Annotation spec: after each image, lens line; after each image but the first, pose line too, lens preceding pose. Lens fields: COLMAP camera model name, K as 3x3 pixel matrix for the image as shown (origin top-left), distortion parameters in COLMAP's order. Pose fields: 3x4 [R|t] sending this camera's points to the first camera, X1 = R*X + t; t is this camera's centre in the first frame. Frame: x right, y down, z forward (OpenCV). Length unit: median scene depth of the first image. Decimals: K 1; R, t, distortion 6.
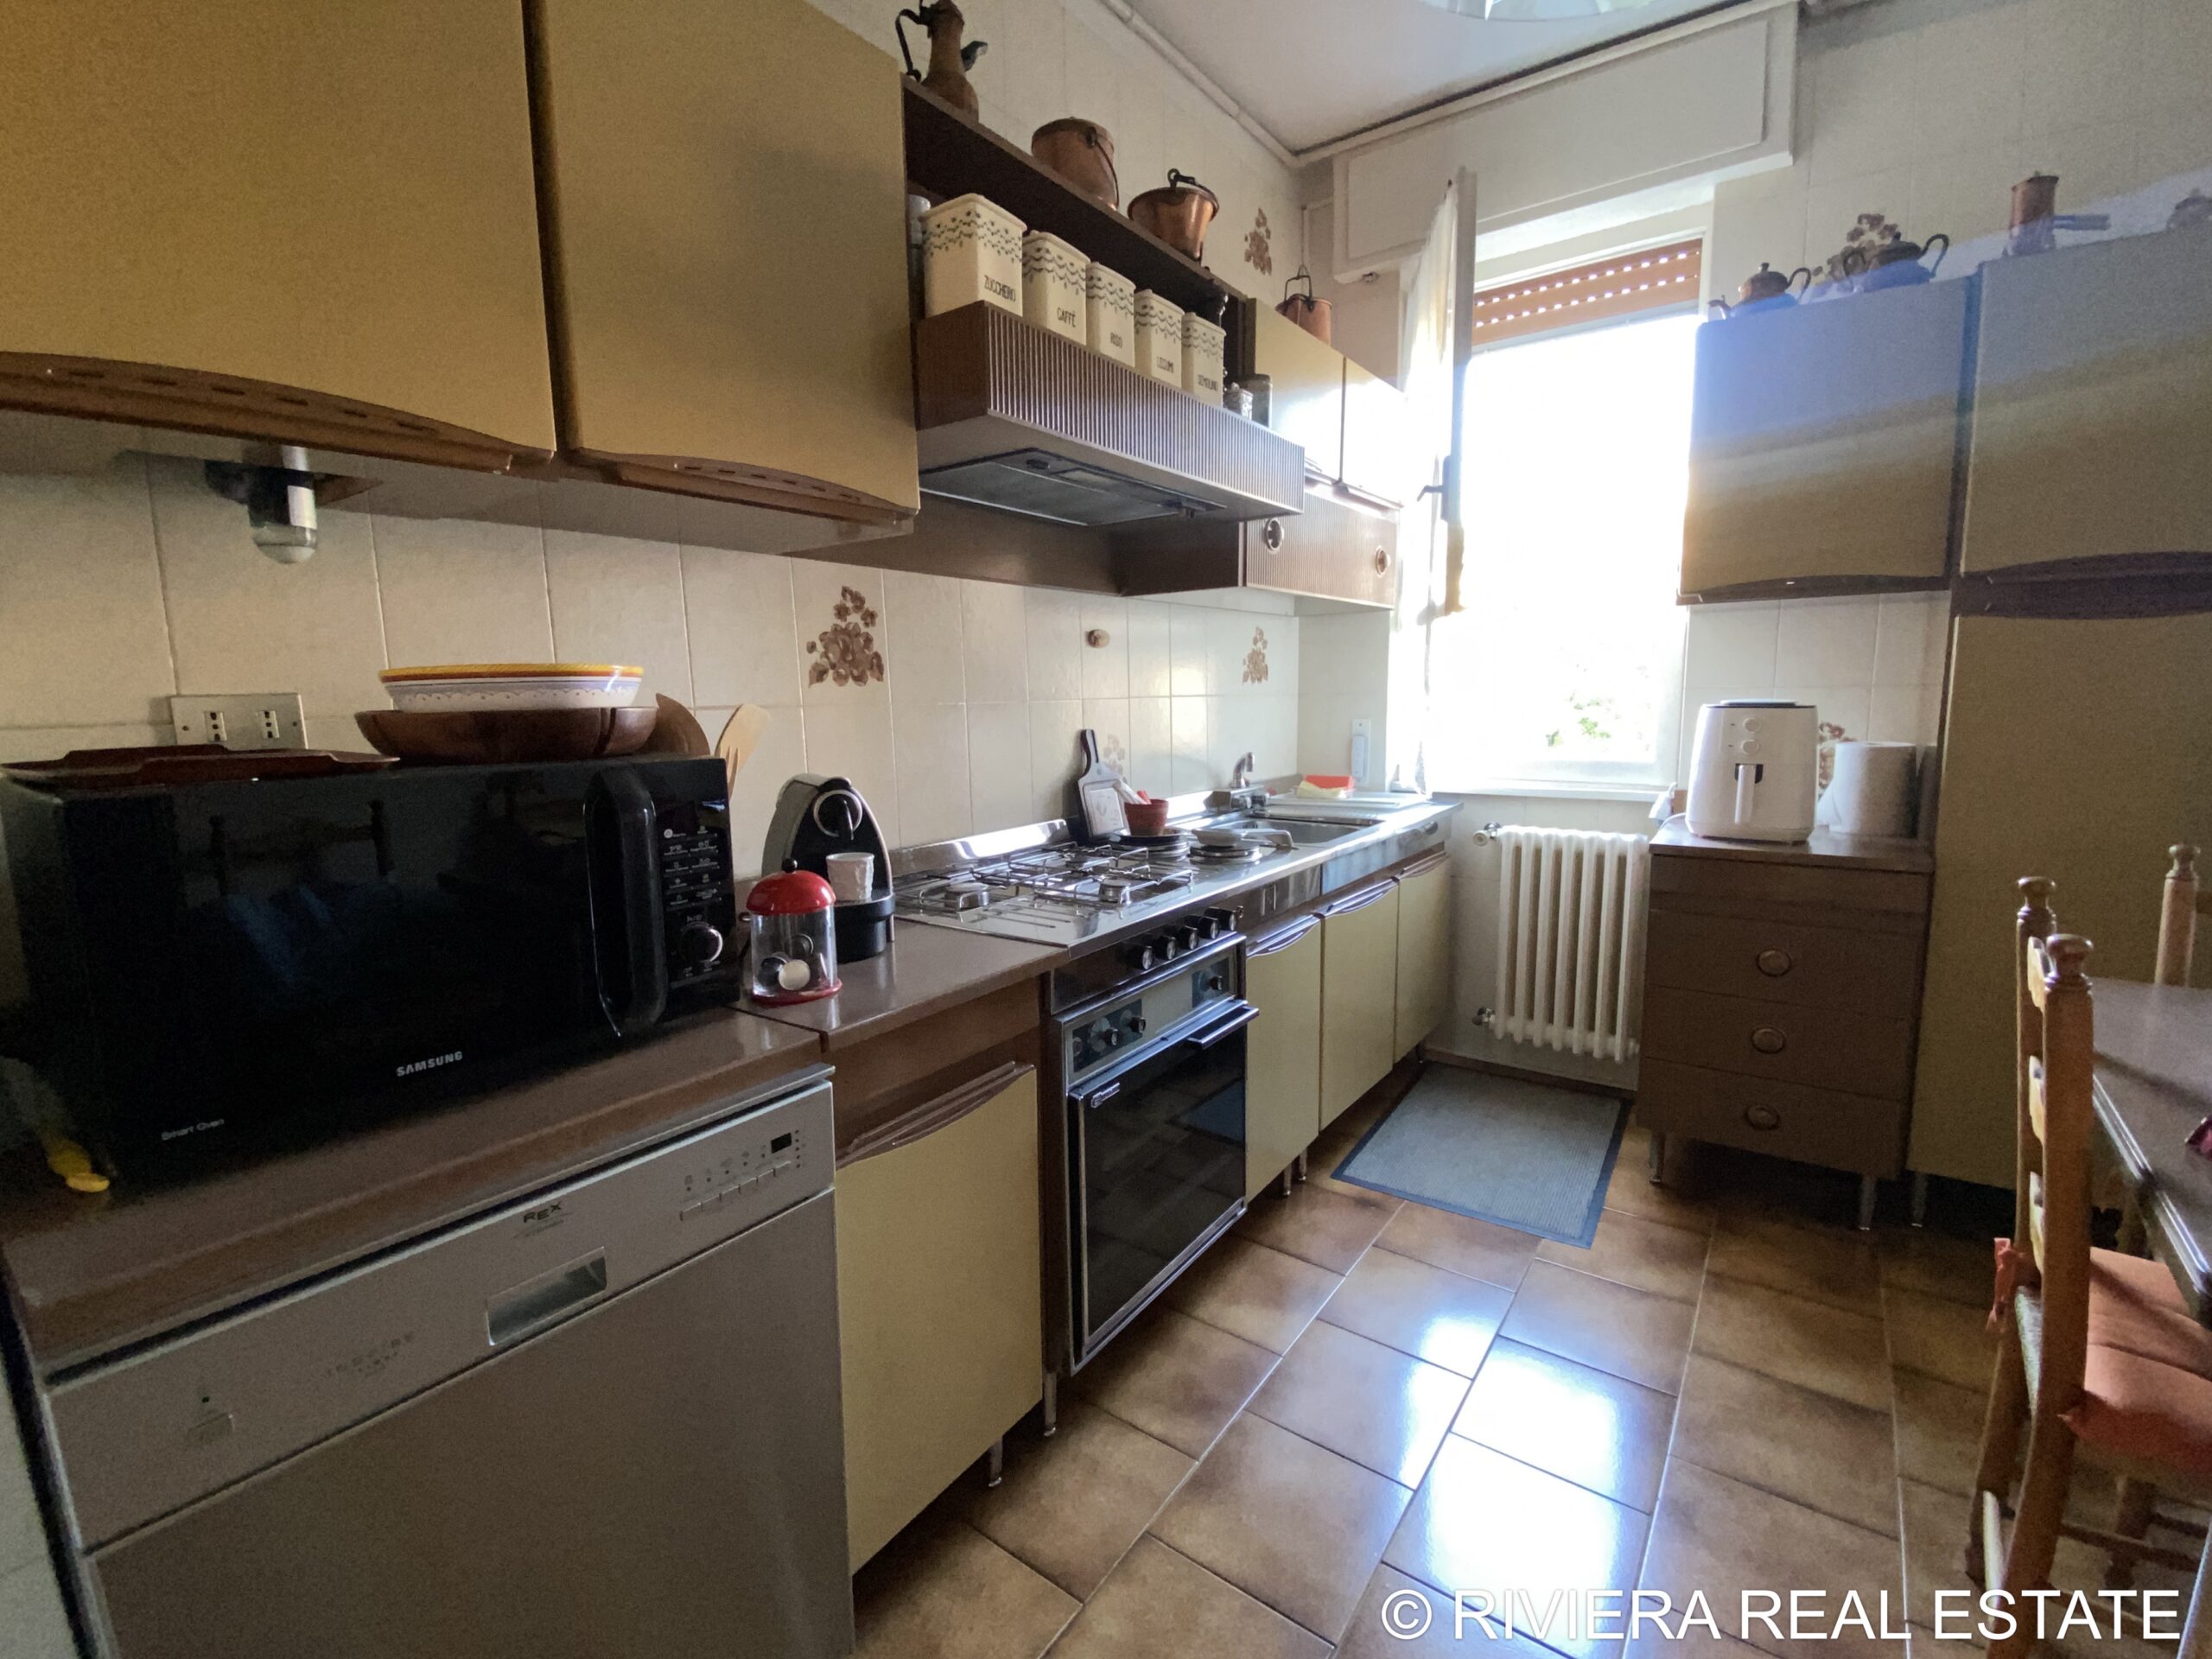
lens RADIAL K [[953.4, 0, 1107.7], [0, 953.4, 836.0], [0, 0, 1]] dist [0.000270, -0.000048]
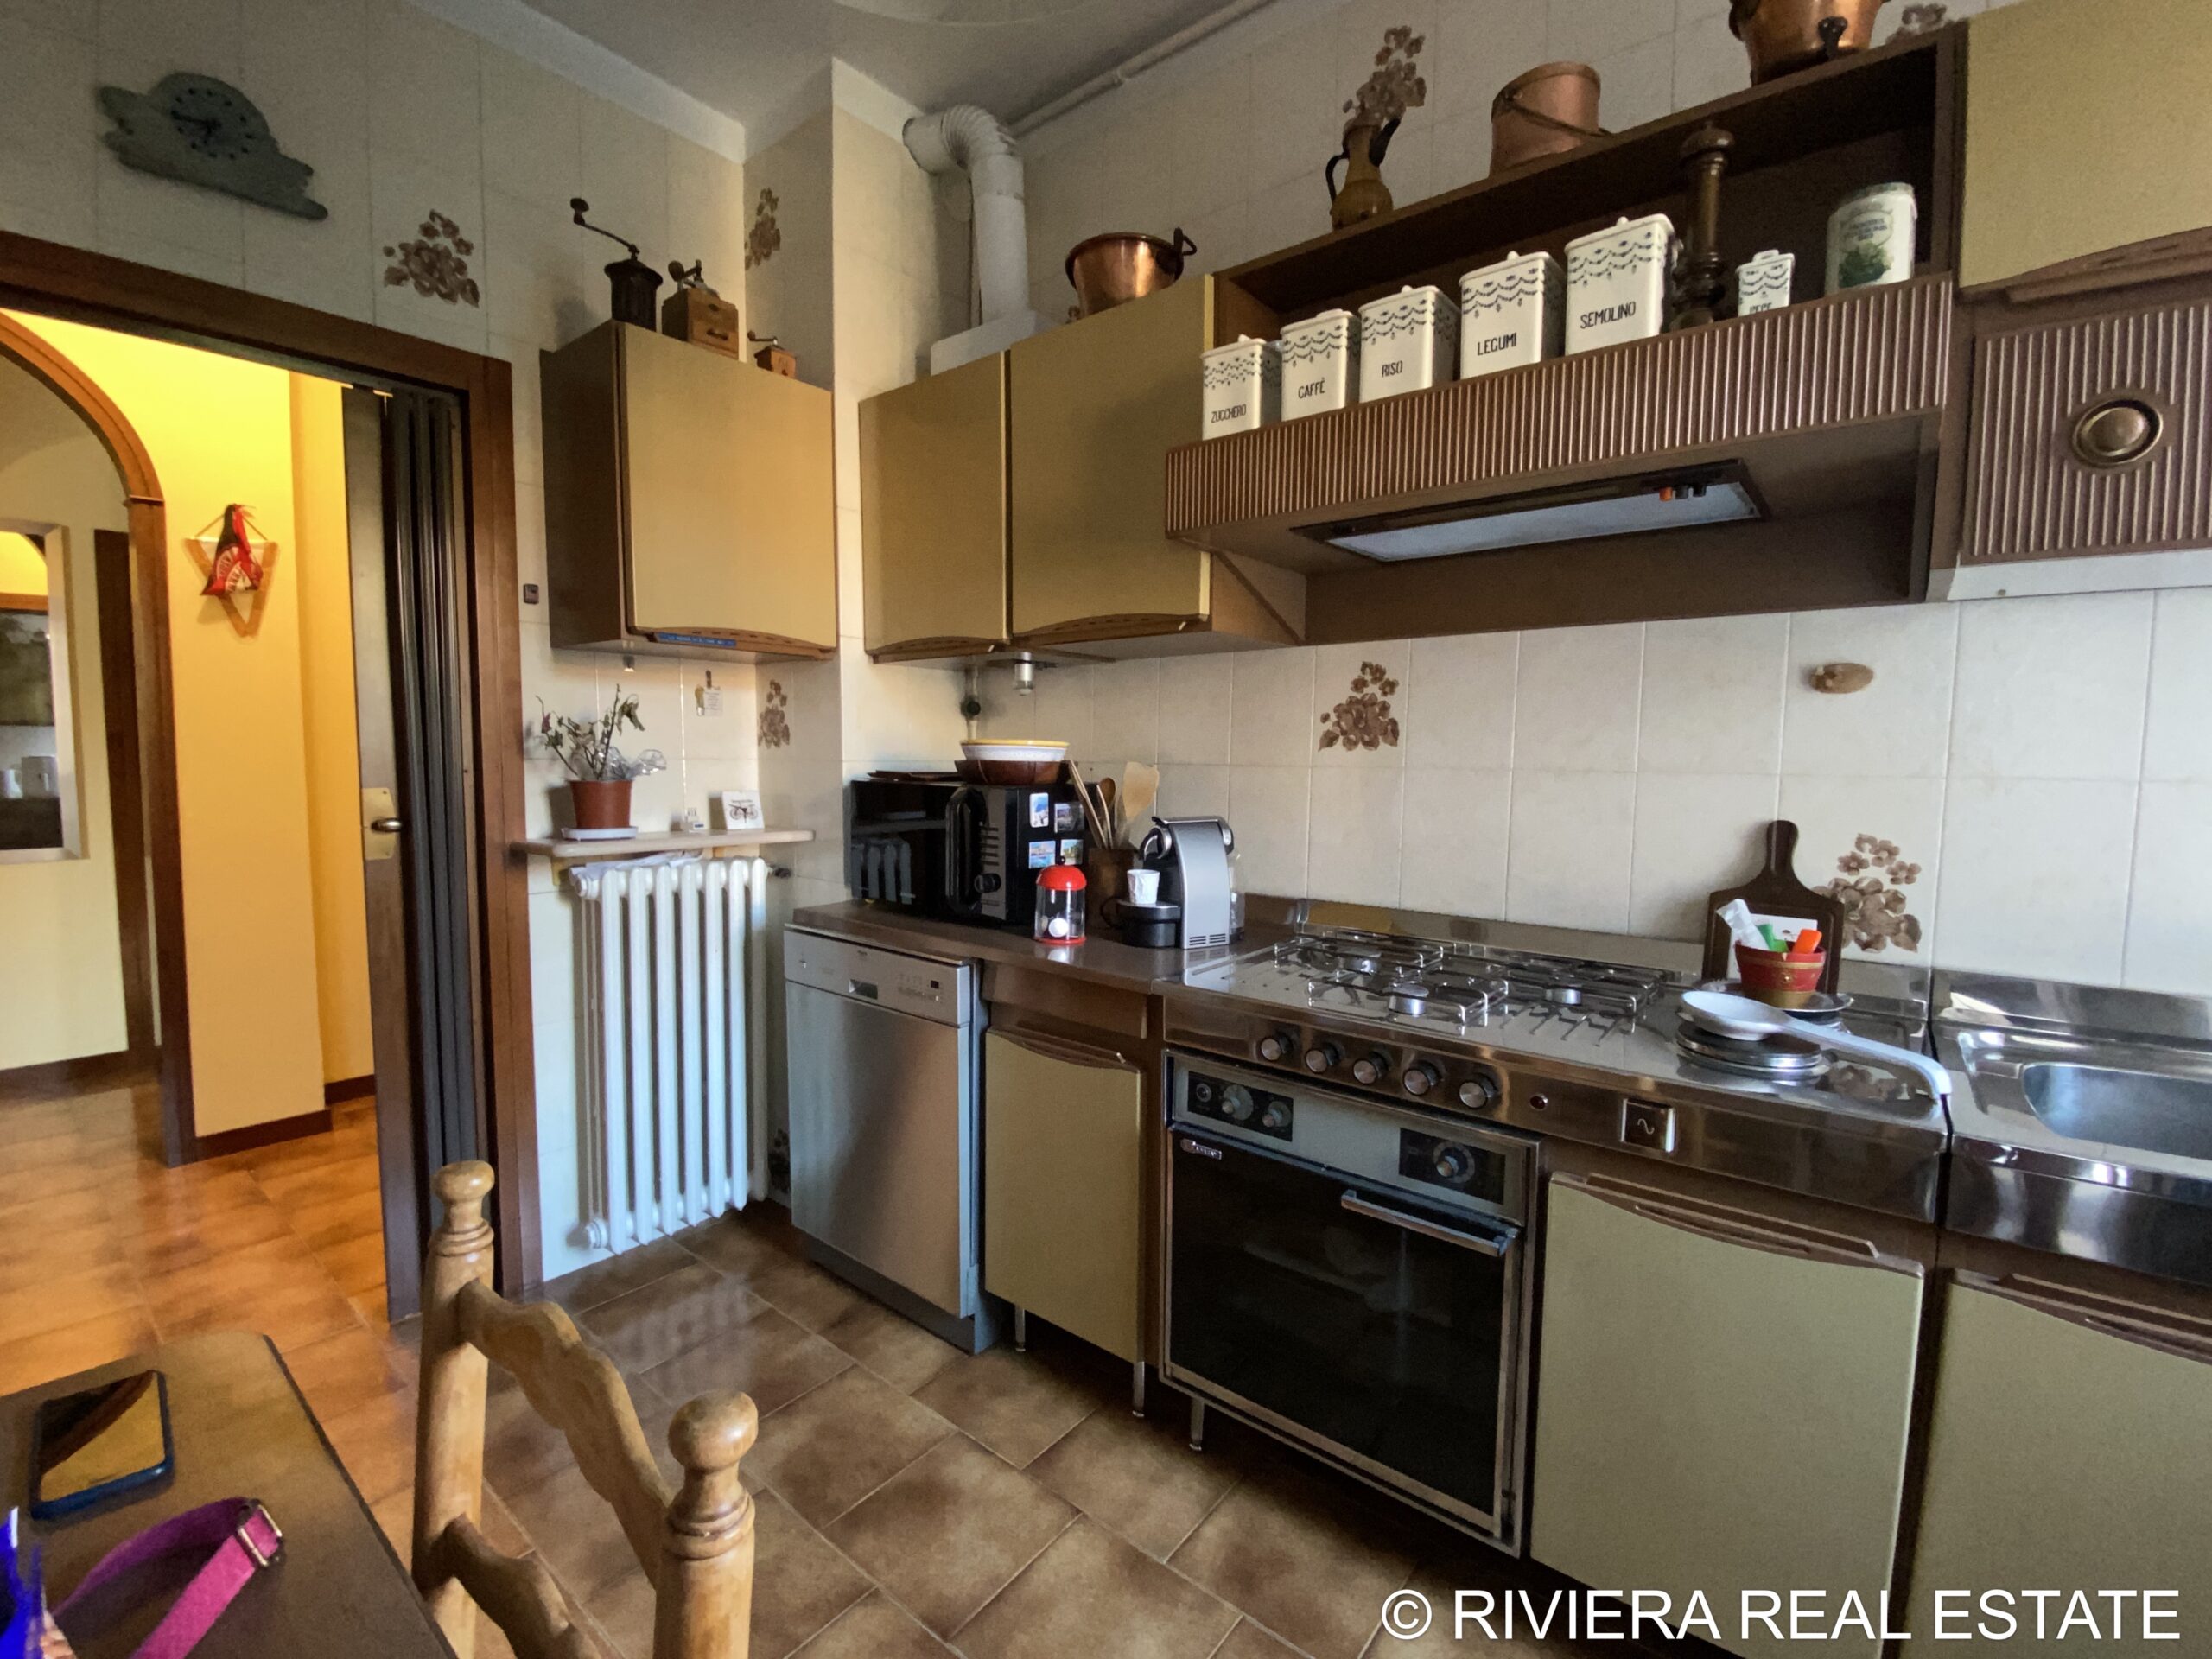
lens RADIAL K [[978.5, 0, 1106.0], [0, 978.5, 829.5], [0, 0, 1]] dist [0.000122, -0.000020]
pose [[-0.058975, 0.089003, -0.994284, 0.913515], [-0.154180, 0.983254, 0.097161, -0.135544], [0.986281, 0.159029, -0.044265, 0.795762]]
